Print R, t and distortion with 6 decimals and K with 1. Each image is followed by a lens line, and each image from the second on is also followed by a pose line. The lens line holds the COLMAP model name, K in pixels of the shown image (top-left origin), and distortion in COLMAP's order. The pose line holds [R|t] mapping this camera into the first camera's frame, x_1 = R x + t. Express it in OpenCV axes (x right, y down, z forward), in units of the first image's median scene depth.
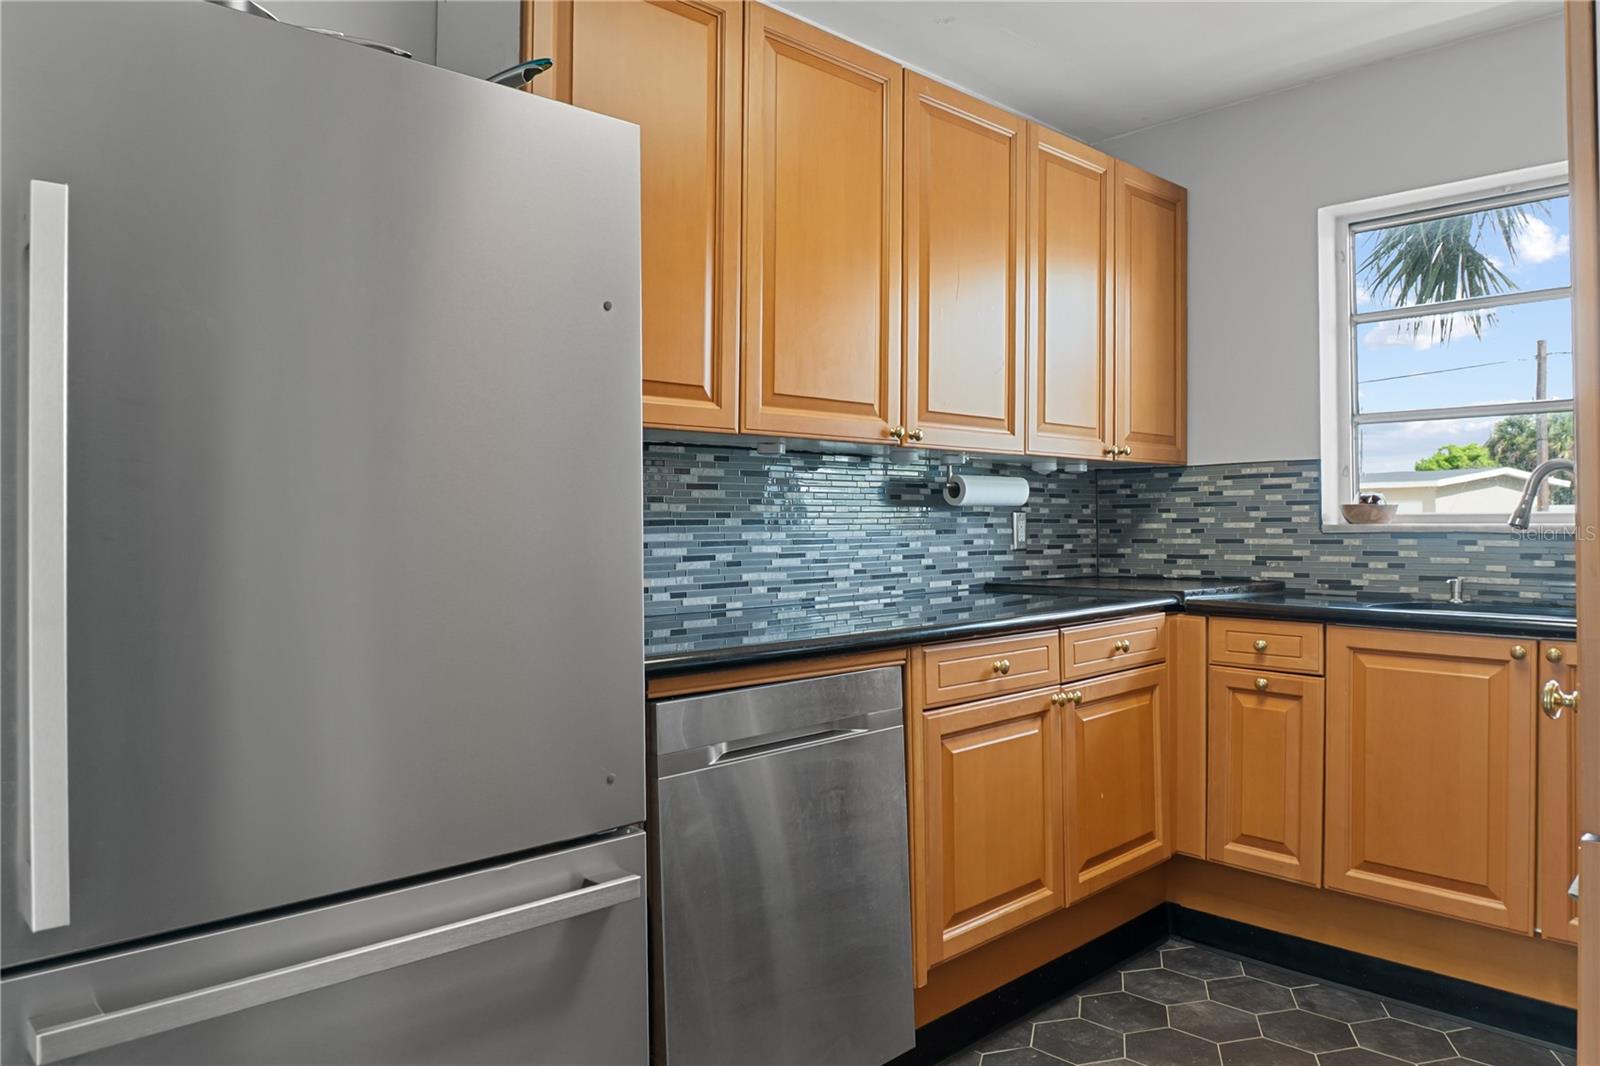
lens RADIAL K [[1094.5, 0, 814.9], [0, 1094.5, 483.6], [0, 0, 1]] dist [-0.007033, -0.001159]
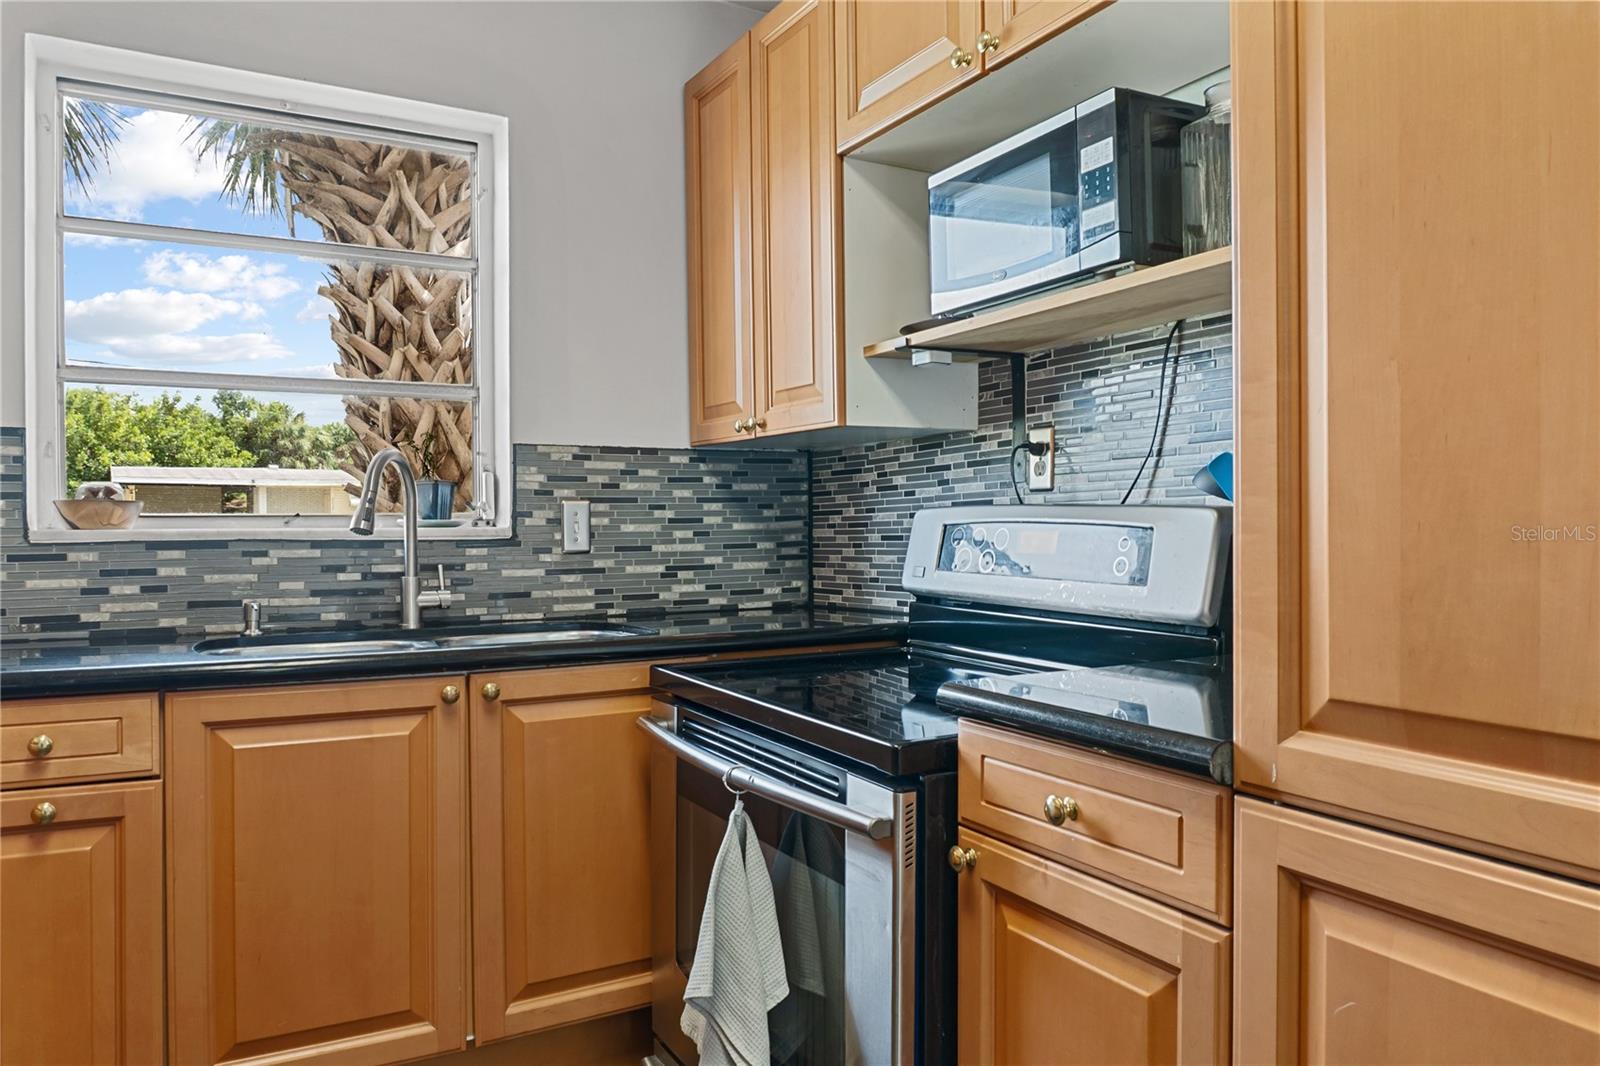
lens RADIAL K [[1076.7, 0, 800.0], [0, 1076.7, 533.0], [0, 0, 1]] dist [-0.017932, -0.001969]
pose [[0.265131, -0.006752, 0.964189, -0.015966], [-0.031251, 0.999390, 0.015592, 0.015531], [-0.963706, -0.034266, 0.264758, 0.416537]]
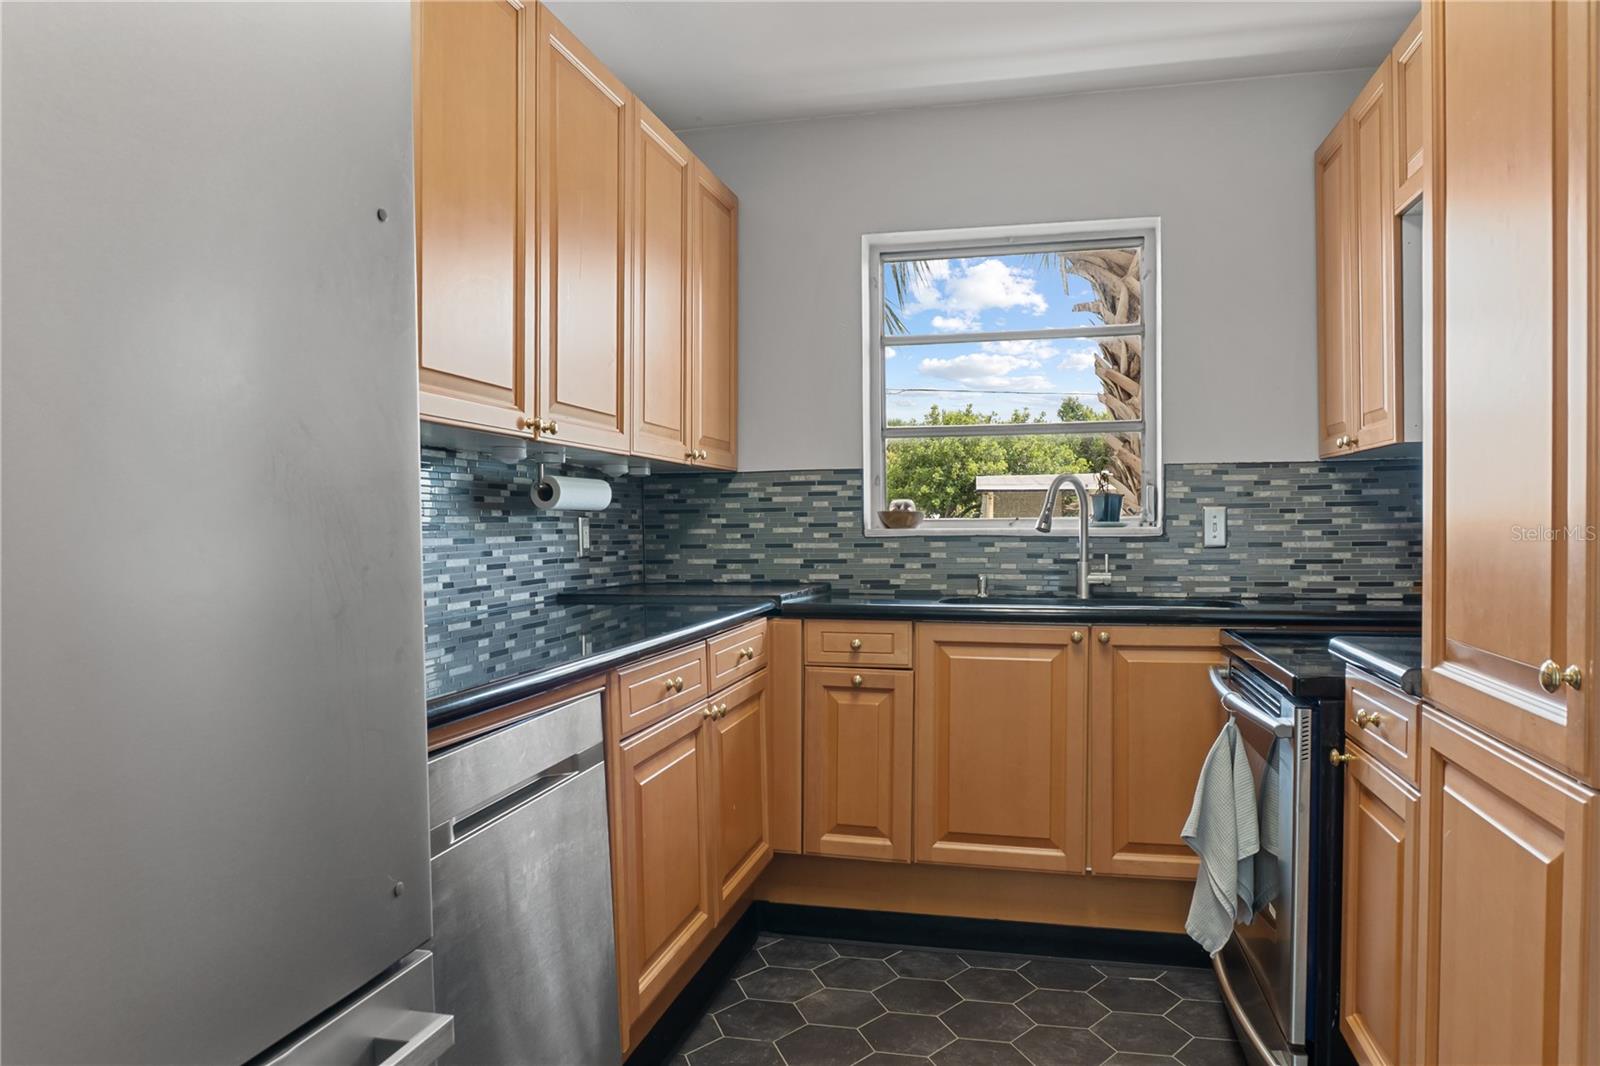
lens RADIAL K [[1076.7, 0, 800.0], [0, 1076.7, 533.0], [0, 0, 1]] dist [-0.017932, -0.001969]
pose [[0.846510, -0.004596, 0.532353, -0.163179], [-0.016003, 0.999291, 0.034073, 0.005982], [-0.532132, -0.037363, 0.845837, 0.136936]]
